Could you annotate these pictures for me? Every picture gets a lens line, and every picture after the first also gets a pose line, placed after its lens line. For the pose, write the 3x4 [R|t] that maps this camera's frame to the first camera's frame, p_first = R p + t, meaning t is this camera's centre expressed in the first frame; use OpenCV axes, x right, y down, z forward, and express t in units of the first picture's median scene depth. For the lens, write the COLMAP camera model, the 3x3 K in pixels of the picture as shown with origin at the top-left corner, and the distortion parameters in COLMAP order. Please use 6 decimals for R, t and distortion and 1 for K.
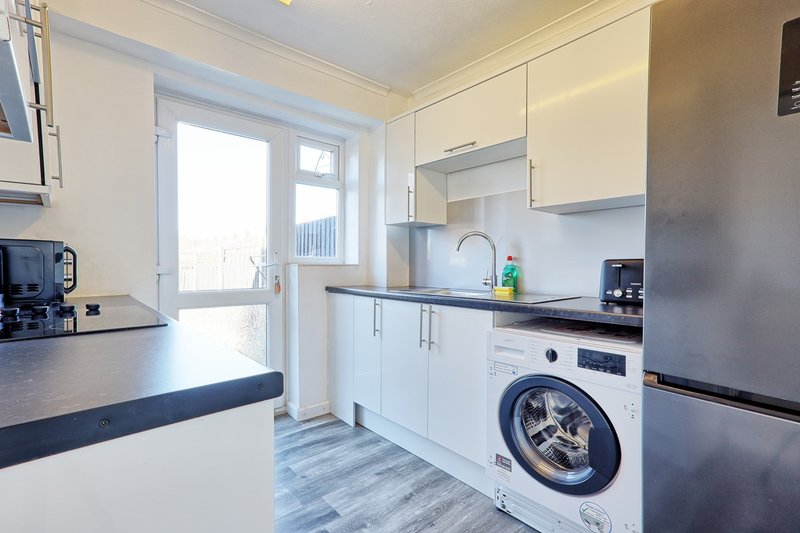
lens RADIAL K [[371.2, 0, 402.2], [0, 371.2, 267.6], [0, 0, 1]] dist [0.004310, 0.005090]
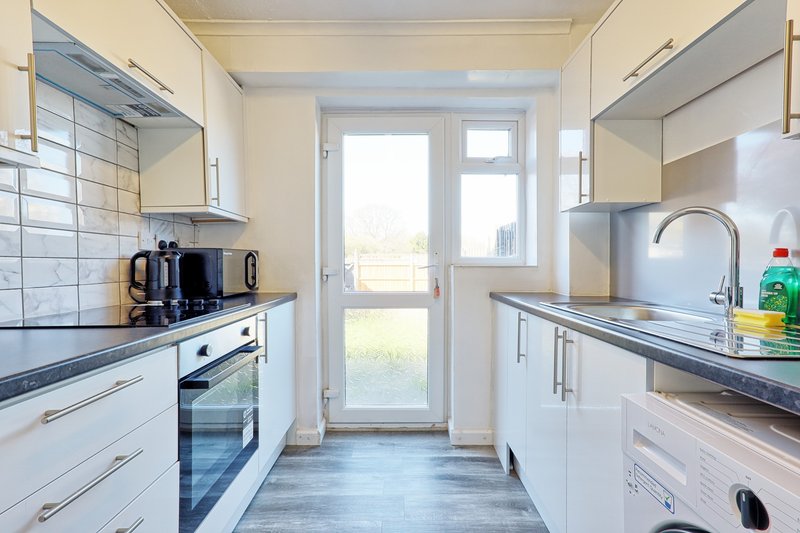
lens RADIAL K [[371.2, 0, 400.9], [0, 371.2, 268.6], [0, 0, 1]] dist [0.004310, 0.005090]
pose [[0.752530, 0.003220, -0.658550, 0.209804], [-0.004035, 0.999992, 0.000279, -0.001861], [0.658546, 0.002447, 0.752537, 0.260817]]
